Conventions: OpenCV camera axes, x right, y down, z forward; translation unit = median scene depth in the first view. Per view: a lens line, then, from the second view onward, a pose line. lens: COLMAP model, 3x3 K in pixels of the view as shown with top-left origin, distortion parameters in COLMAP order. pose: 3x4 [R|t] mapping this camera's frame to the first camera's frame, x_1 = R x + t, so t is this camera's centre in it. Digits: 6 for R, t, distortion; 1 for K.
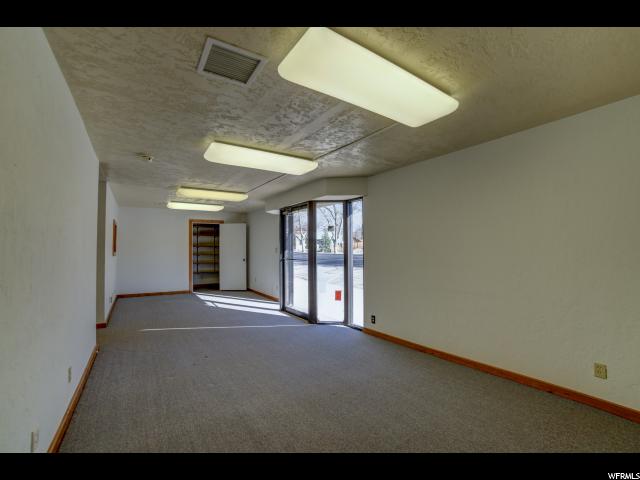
lens RADIAL K [[264.9, 0, 334.0], [0, 264.9, 239.5], [0, 0, 1]] dist [-0.048821, 0.000019]
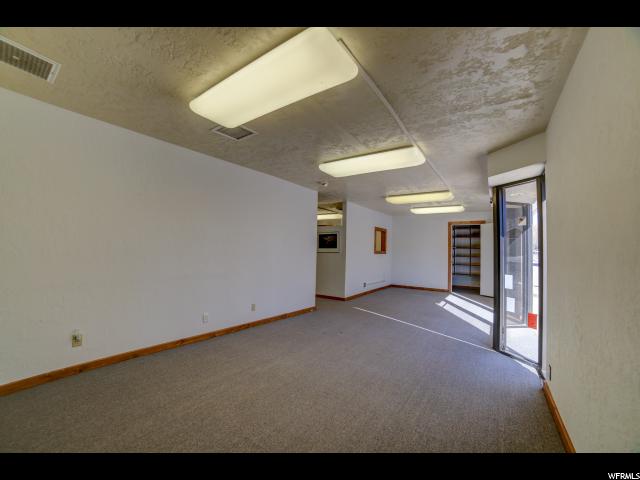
lens RADIAL K [[264.9, 0, 334.0], [0, 264.9, 239.5], [0, 0, 1]] dist [-0.048821, 0.000019]
pose [[0.379947, -0.018925, -0.924815, 0.256131], [0.005635, 0.999819, -0.018145, 0.009615], [0.924991, 0.001682, 0.379985, 0.178762]]
